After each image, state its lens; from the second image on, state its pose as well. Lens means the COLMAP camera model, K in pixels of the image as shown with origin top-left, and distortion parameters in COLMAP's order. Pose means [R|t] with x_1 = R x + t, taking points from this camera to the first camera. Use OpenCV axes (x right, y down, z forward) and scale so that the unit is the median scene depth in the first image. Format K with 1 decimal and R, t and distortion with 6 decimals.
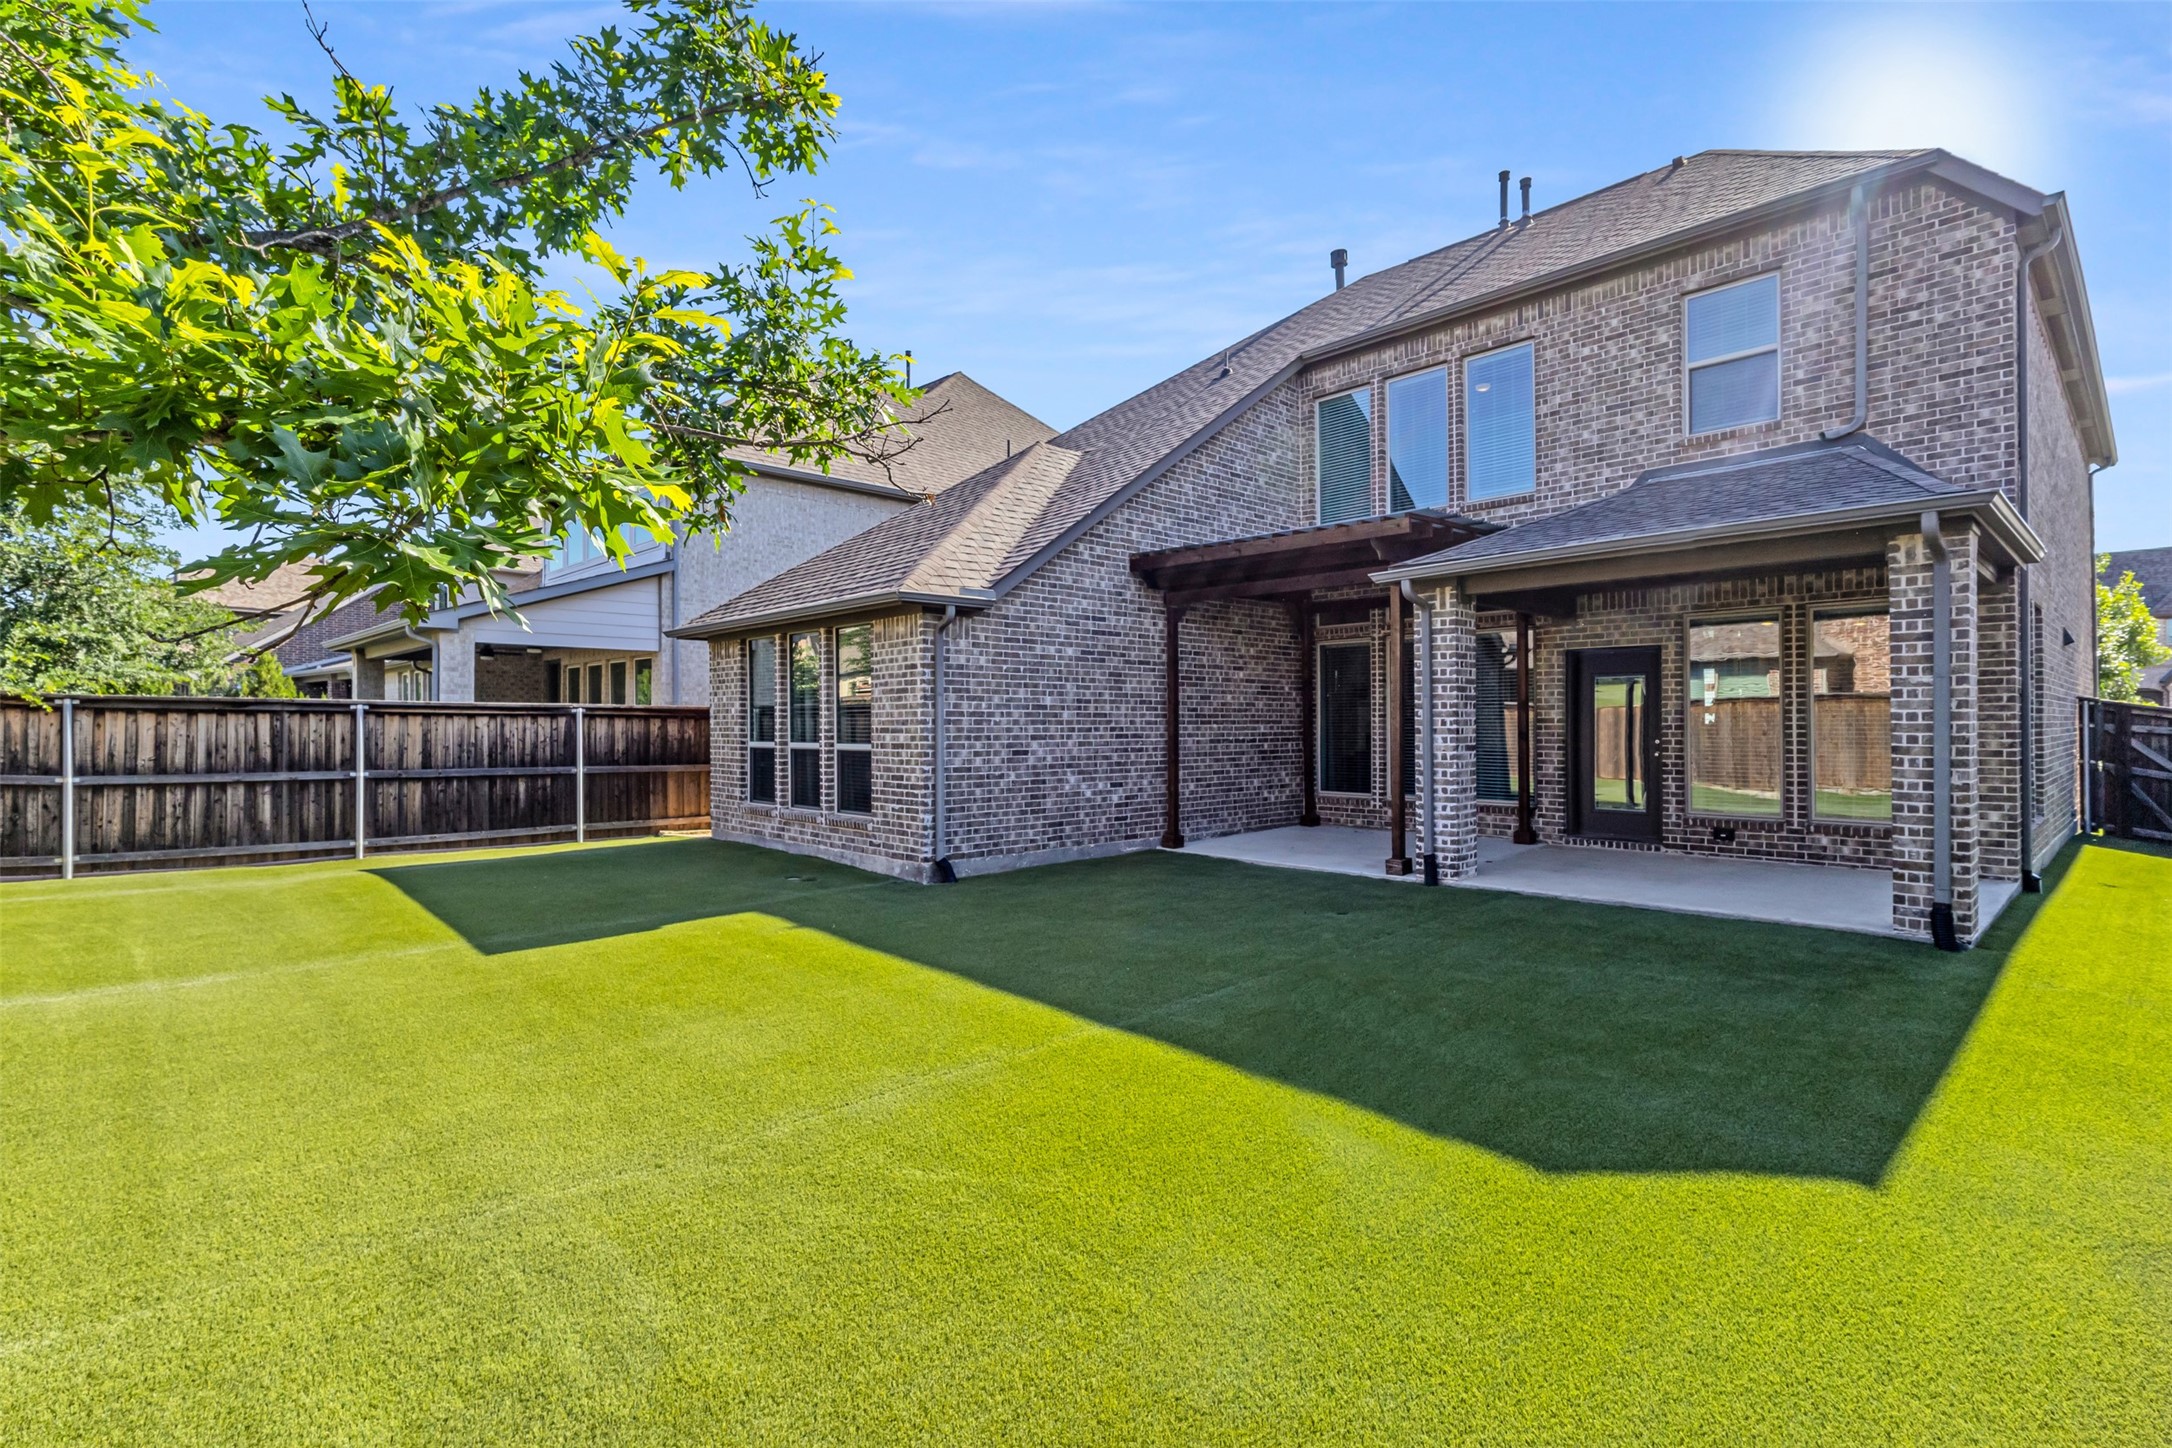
lens RADIAL K [[1024.1, 0, 1075.4], [0, 1024.1, 720.8], [0, 0, 1]] dist [0.001862, -0.000073]
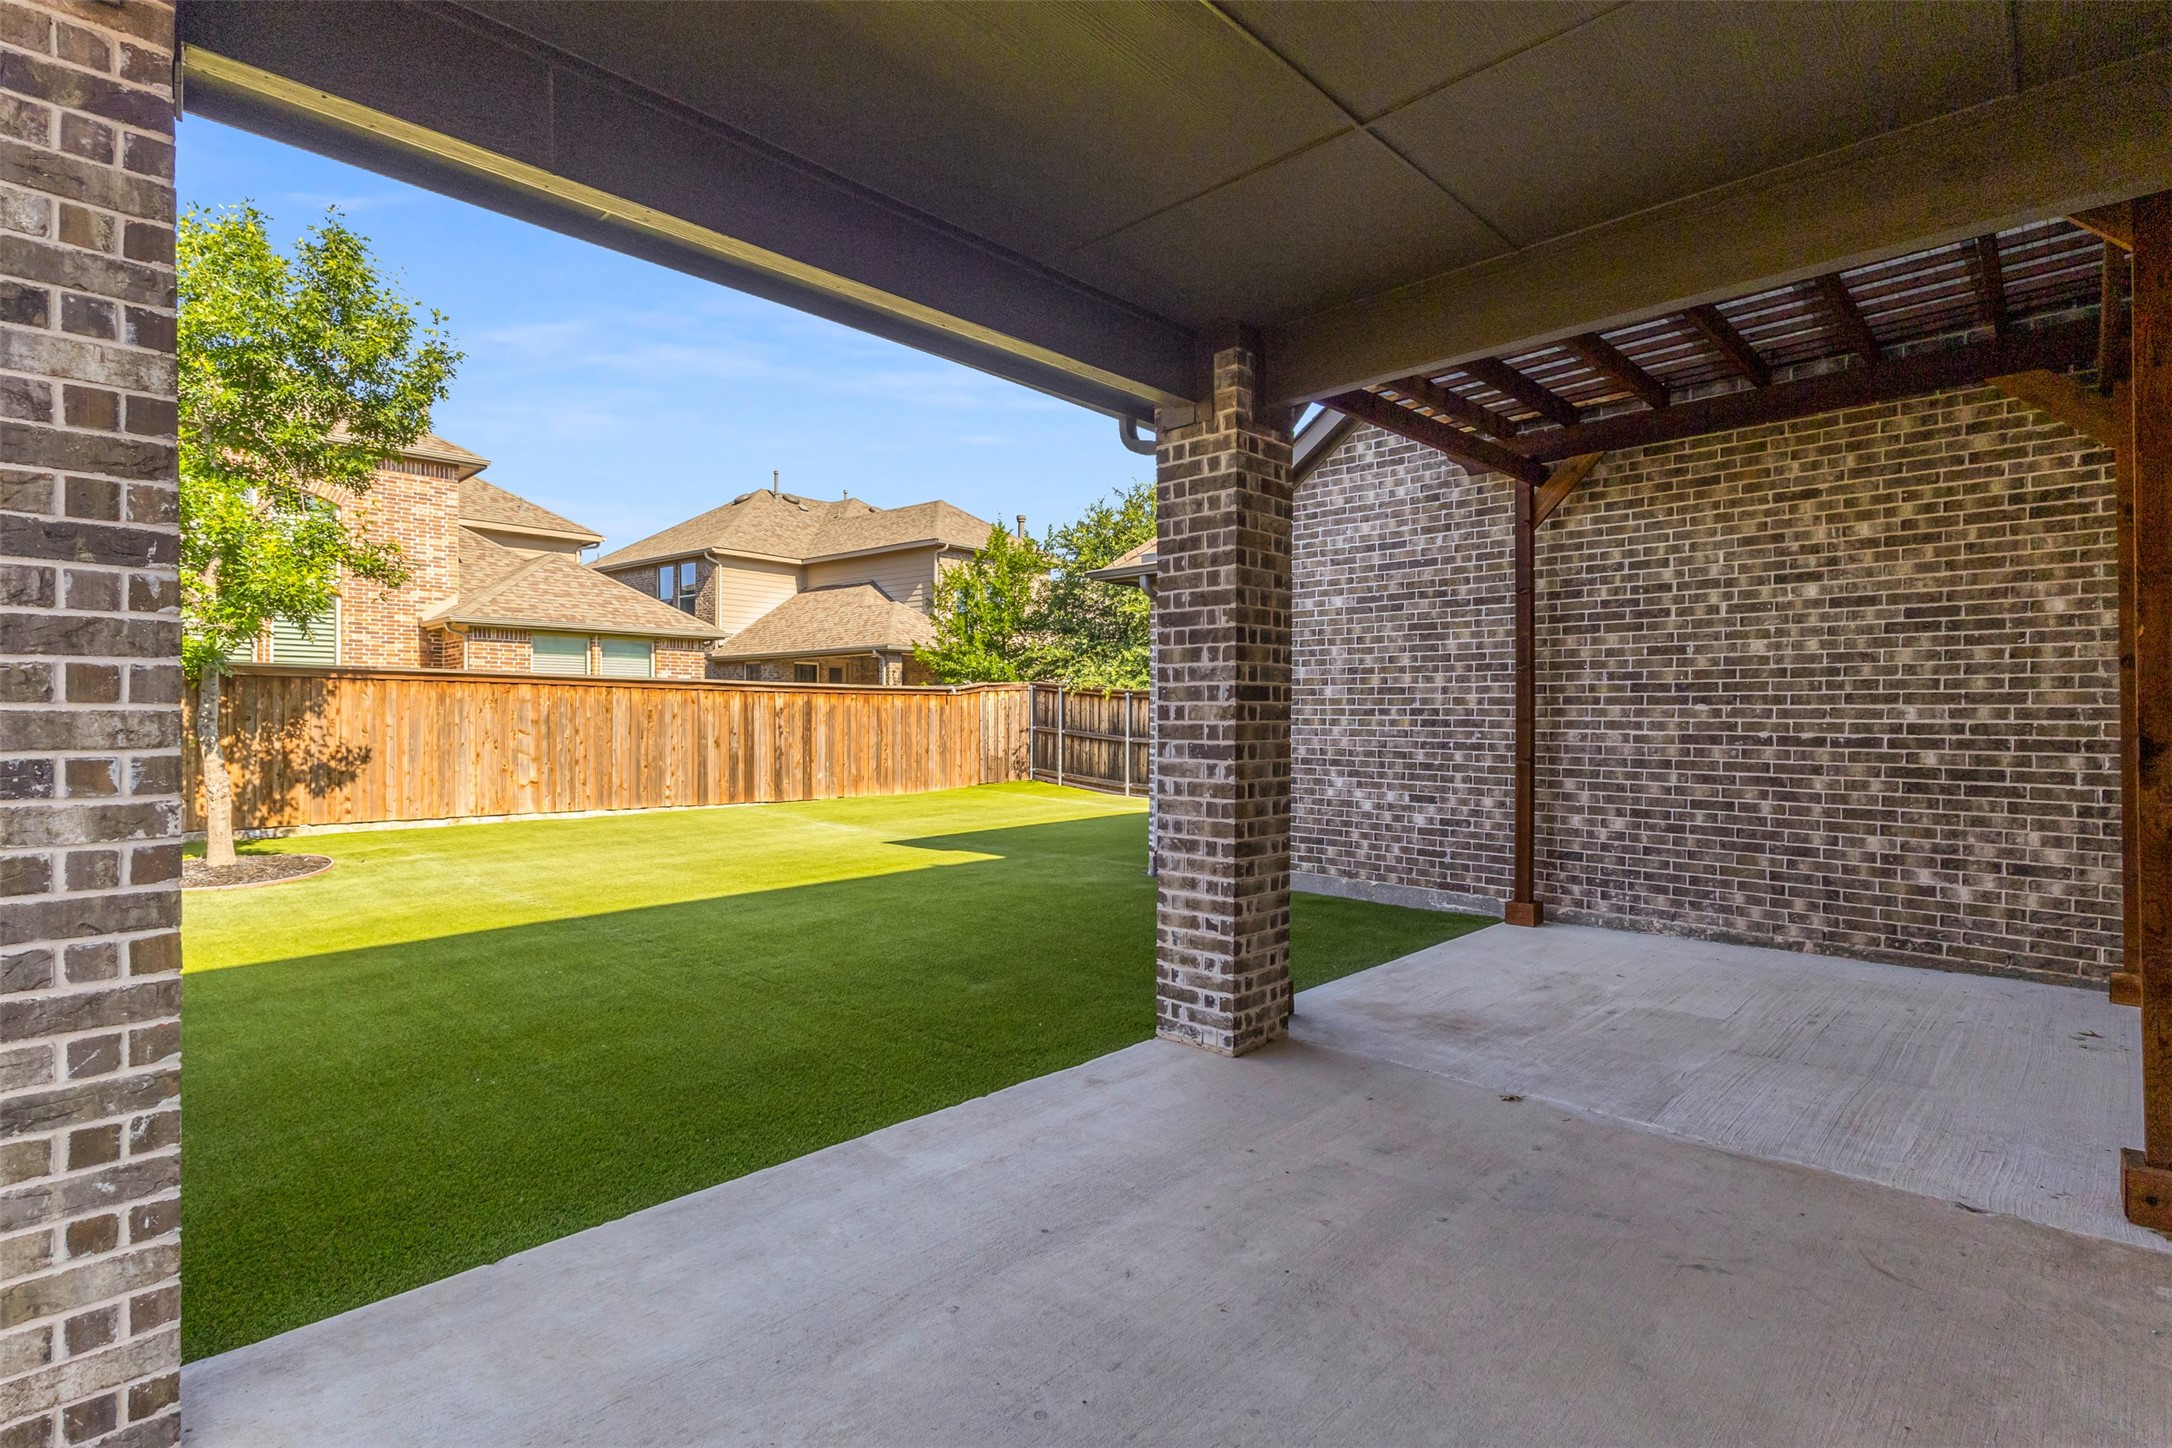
lens RADIAL K [[1024.1, 0, 1075.9], [0, 1024.1, 715.7], [0, 0, 1]] dist [0.001862, -0.000073]
pose [[0.028699, 0.005744, -0.999572, 0.476681], [-0.001286, 0.999983, 0.005709, 0.005116], [0.999587, 0.001121, 0.028705, 0.543230]]
